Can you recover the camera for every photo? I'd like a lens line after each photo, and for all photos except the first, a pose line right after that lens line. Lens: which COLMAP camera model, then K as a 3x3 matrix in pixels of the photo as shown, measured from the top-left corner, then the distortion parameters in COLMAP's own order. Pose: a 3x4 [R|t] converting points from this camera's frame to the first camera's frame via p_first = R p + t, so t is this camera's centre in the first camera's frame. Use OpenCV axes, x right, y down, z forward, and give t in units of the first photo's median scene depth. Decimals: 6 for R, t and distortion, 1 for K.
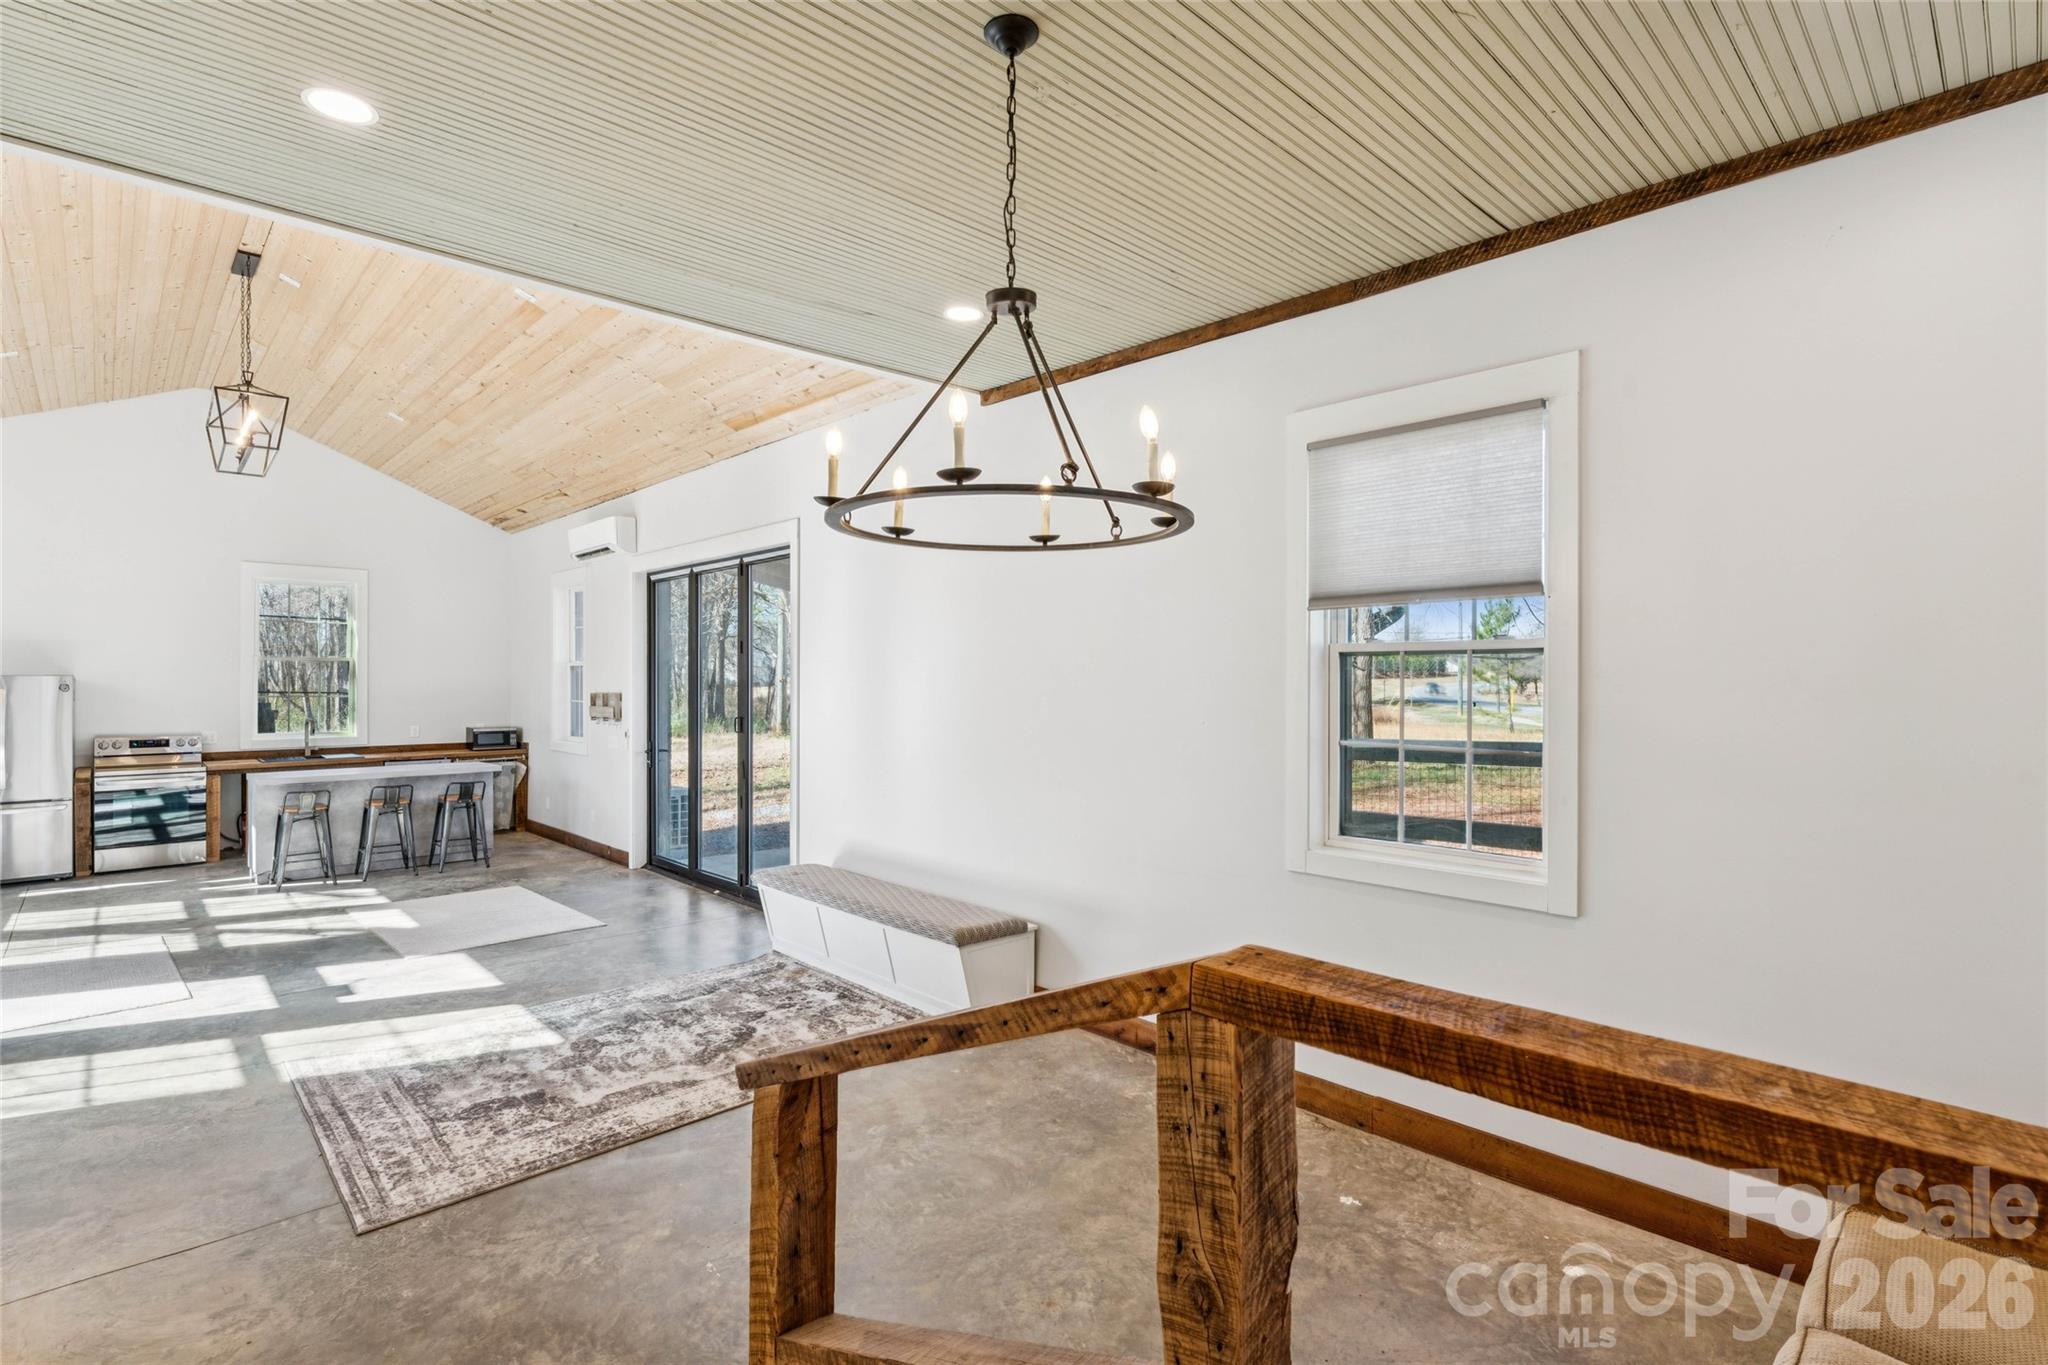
lens RADIAL K [[962.5, 0, 1024.0], [0, 962.5, 682.5], [0, 0, 1]] dist [-0.003105, 0.000631]
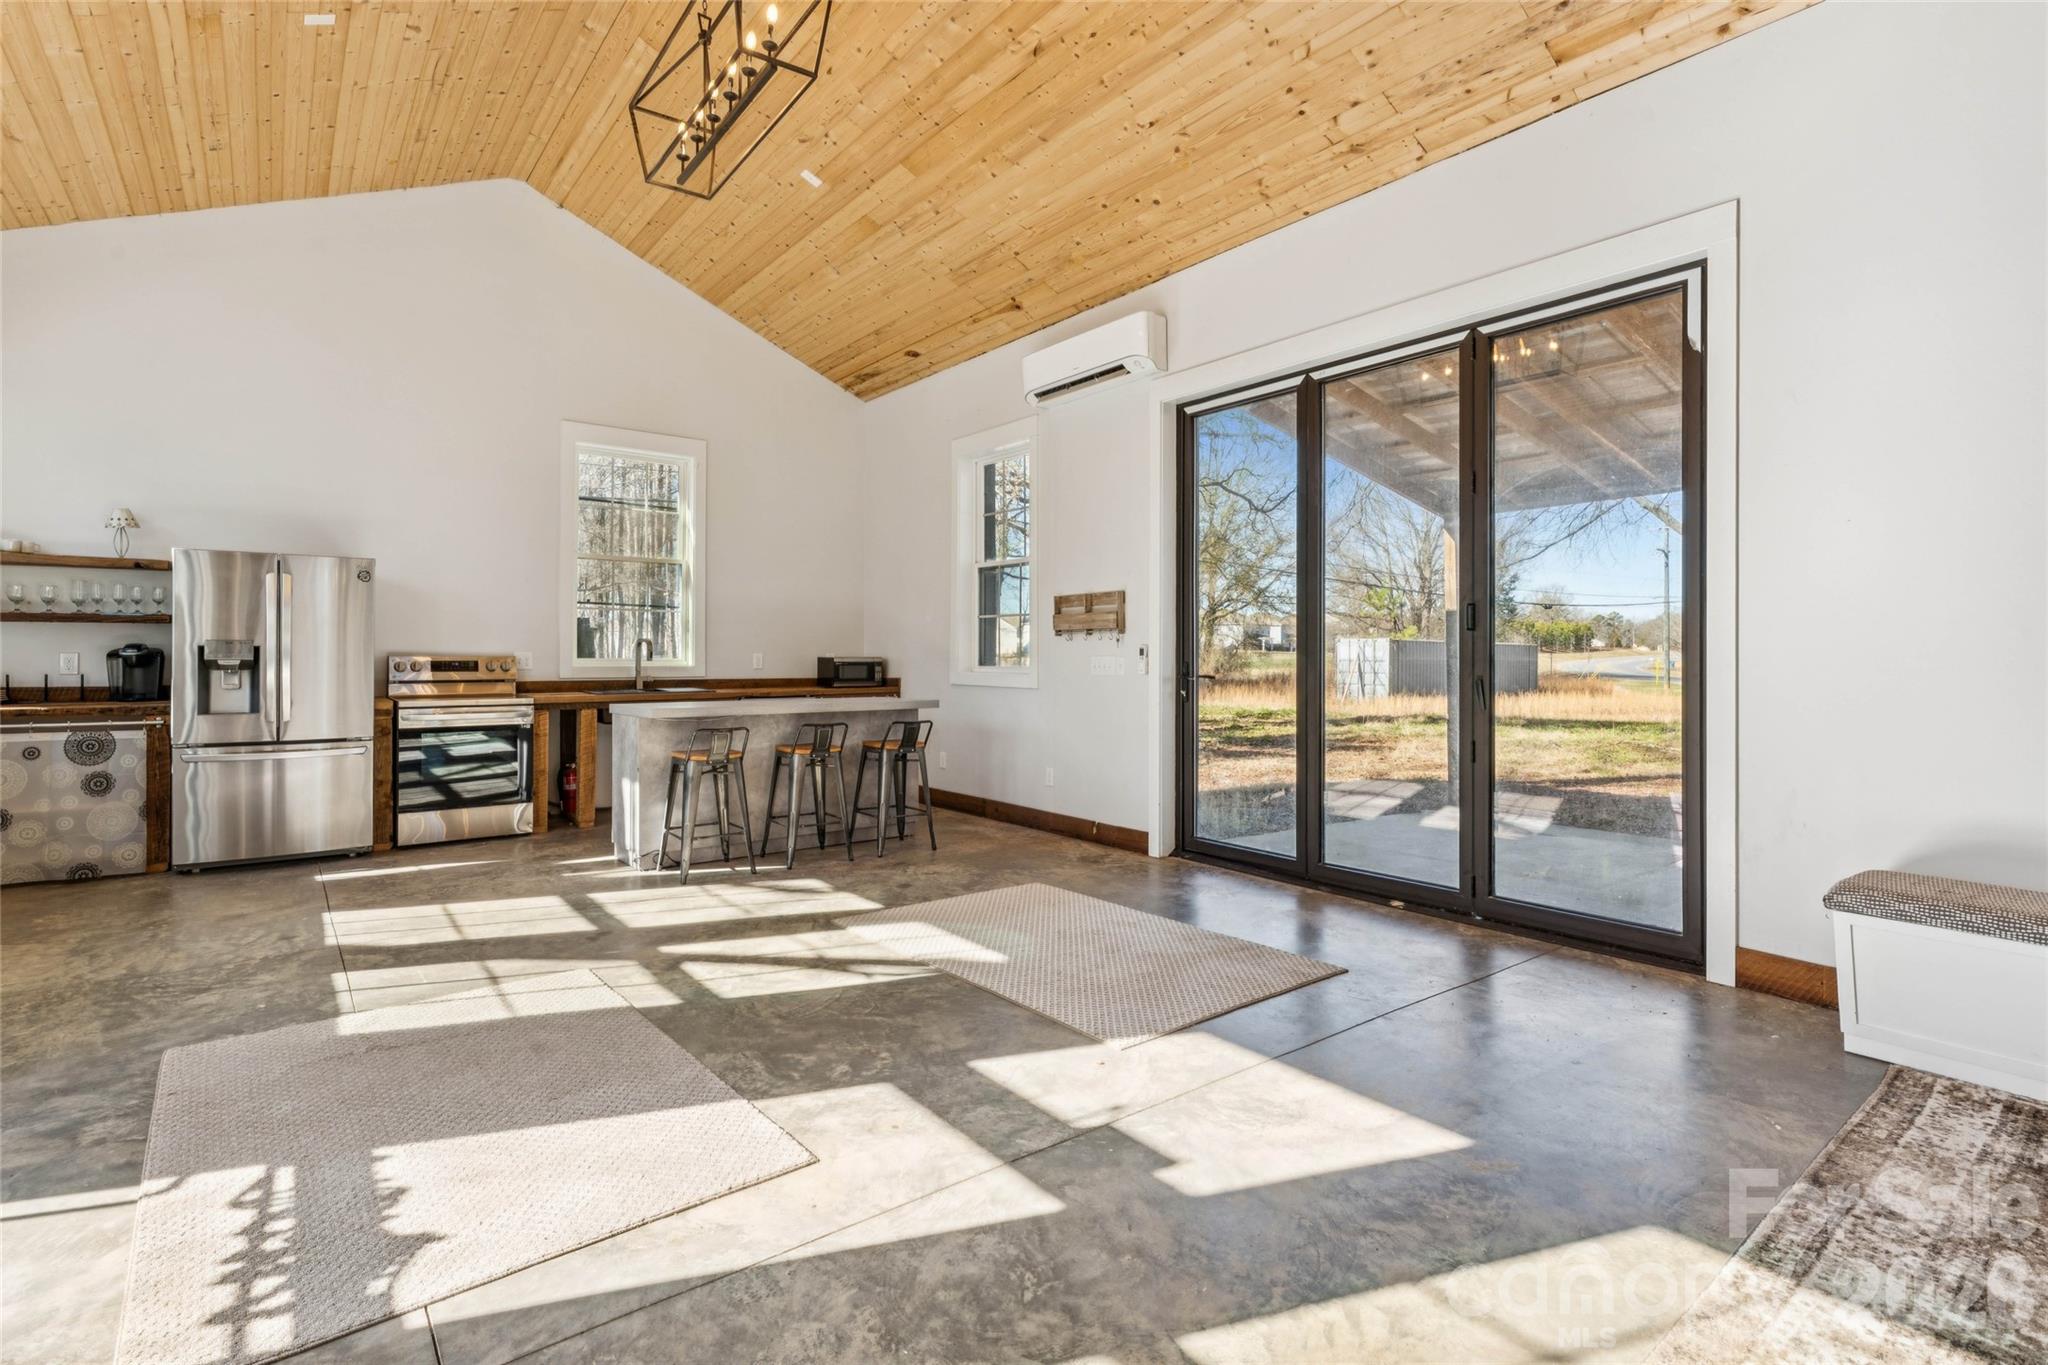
lens RADIAL K [[969.7, 0, 1019.8], [0, 969.7, 653.2], [0, 0, 1]] dist [-0.001900, 0.007079]
pose [[0.994468, 0.001433, -0.105033, -0.506538], [-0.002093, 0.999979, -0.006175, 0.070324], [0.105021, 0.006361, 0.994450, 0.395669]]
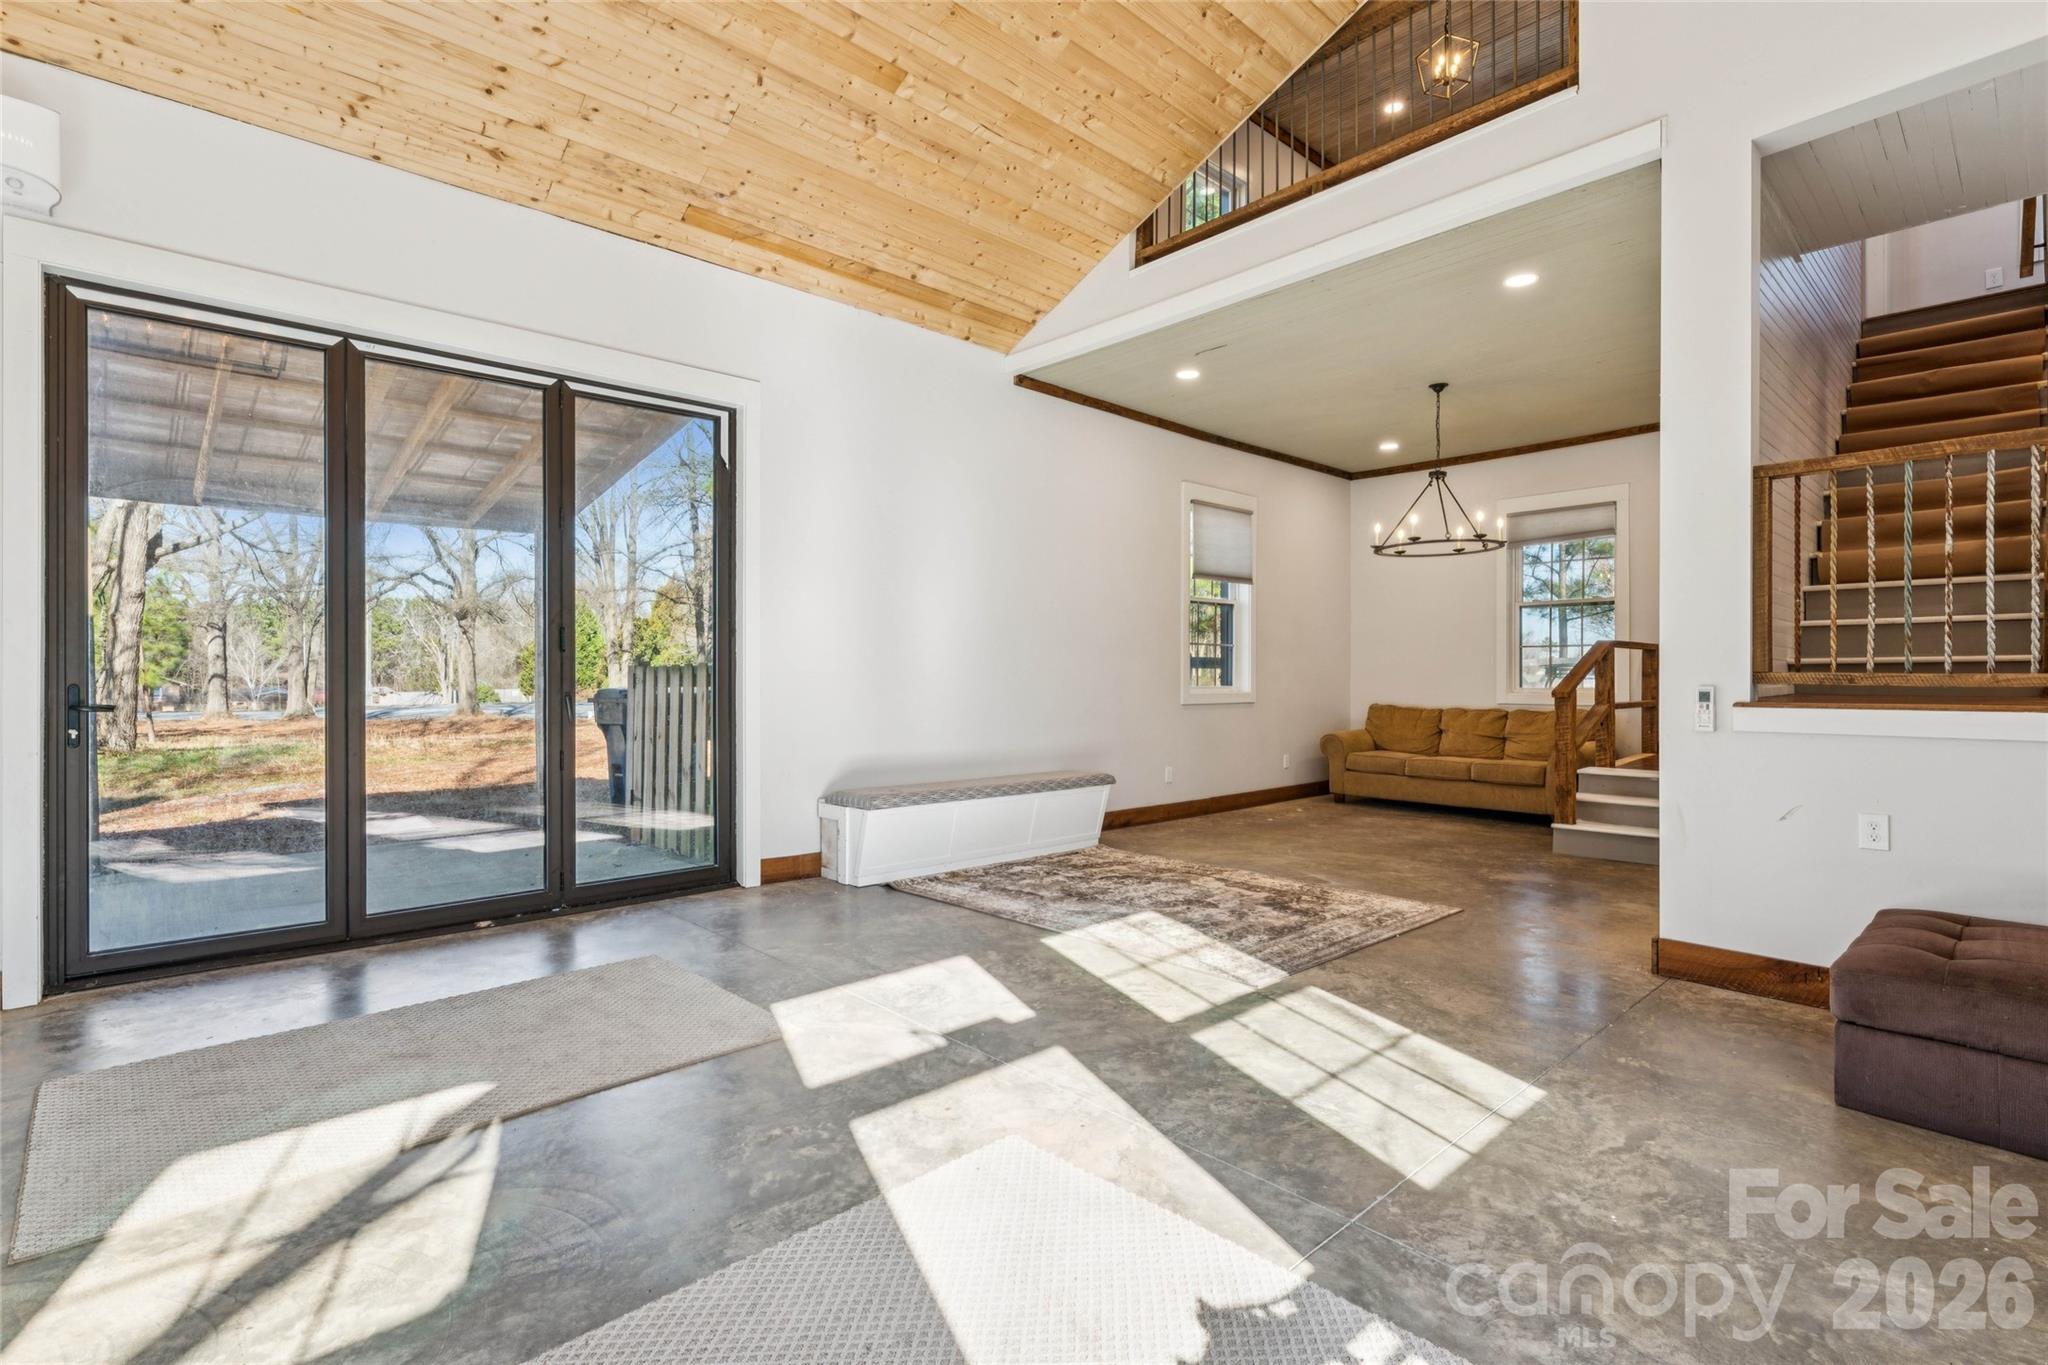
lens RADIAL K [[962.5, 0, 1024.0], [0, 962.5, 682.5], [0, 0, 1]] dist [-0.003105, 0.000631]
pose [[0.022381, -0.008887, 0.999710, -0.935824], [0.003308, 0.999956, 0.008816, 0.068585], [-0.999744, 0.003109, 0.022409, 0.682229]]
